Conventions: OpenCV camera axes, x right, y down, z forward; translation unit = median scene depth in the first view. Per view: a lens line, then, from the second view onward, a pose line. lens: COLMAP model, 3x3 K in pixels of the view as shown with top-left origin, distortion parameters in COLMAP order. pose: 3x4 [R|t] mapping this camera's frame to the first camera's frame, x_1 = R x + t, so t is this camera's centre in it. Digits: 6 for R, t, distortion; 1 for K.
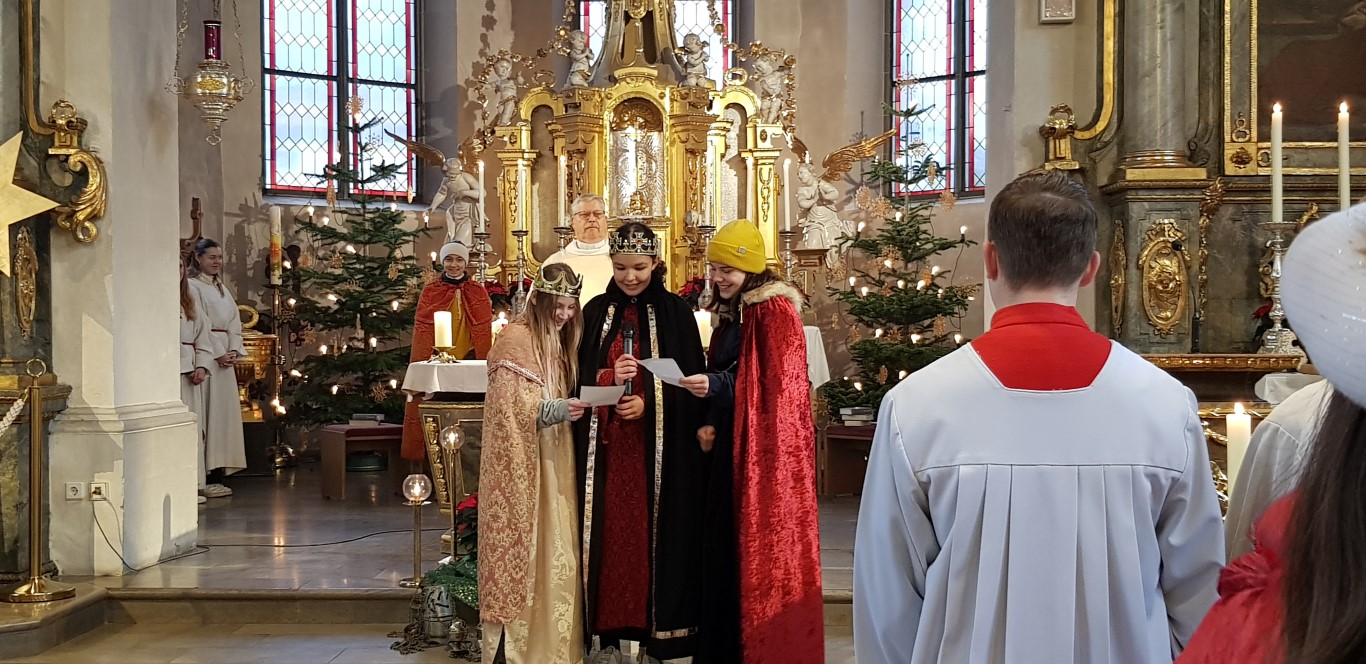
lens RADIAL K [[1682.0, 0, 655.2], [0, 1682.0, 350.8], [0, 0, 1]] dist [0.124612, -0.319422]
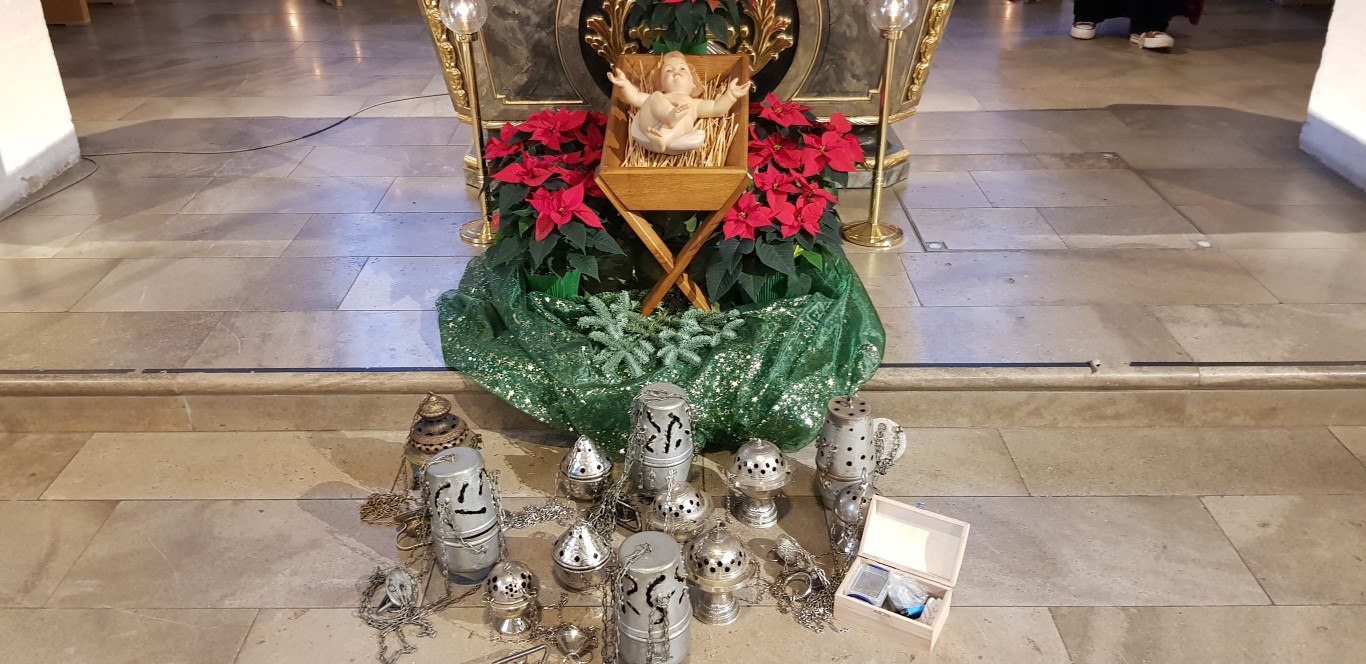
lens RADIAL K [[1066.8, 0, 675.2], [0, 1066.8, 328.6], [0, 0, 1]] dist [0.076577, -0.150999]
pose [[0.999015, -0.028446, 0.034071, -0.041552], [0.009455, 0.886404, 0.462816, -0.008266], [-0.043366, -0.462038, 0.885799, 0.394954]]
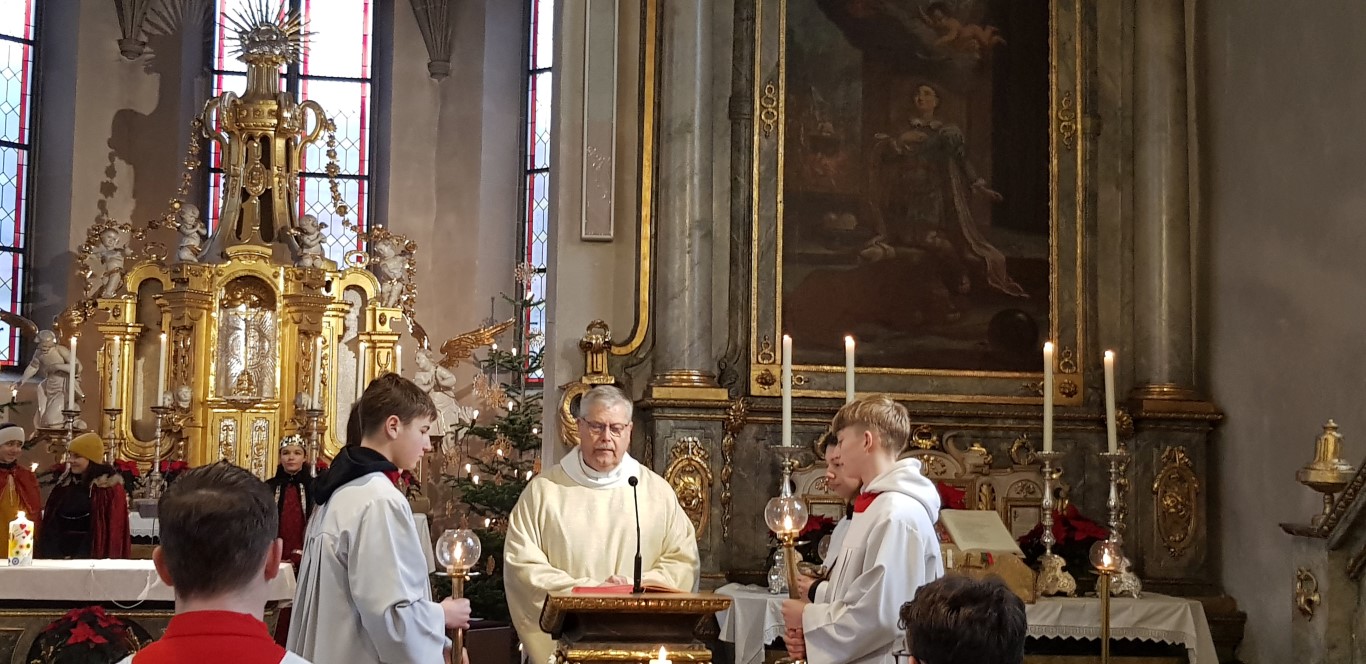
lens RADIAL K [[1678.0, 0, 671.8], [0, 1678.0, 353.3], [0, 0, 1]] dist [0.131077, -0.346663]
pose [[0.983629, 0.034795, 0.176813, 0.058270], [-0.018073, 0.995283, -0.095319, -0.016668], [-0.179295, 0.090563, 0.979618, 0.002599]]
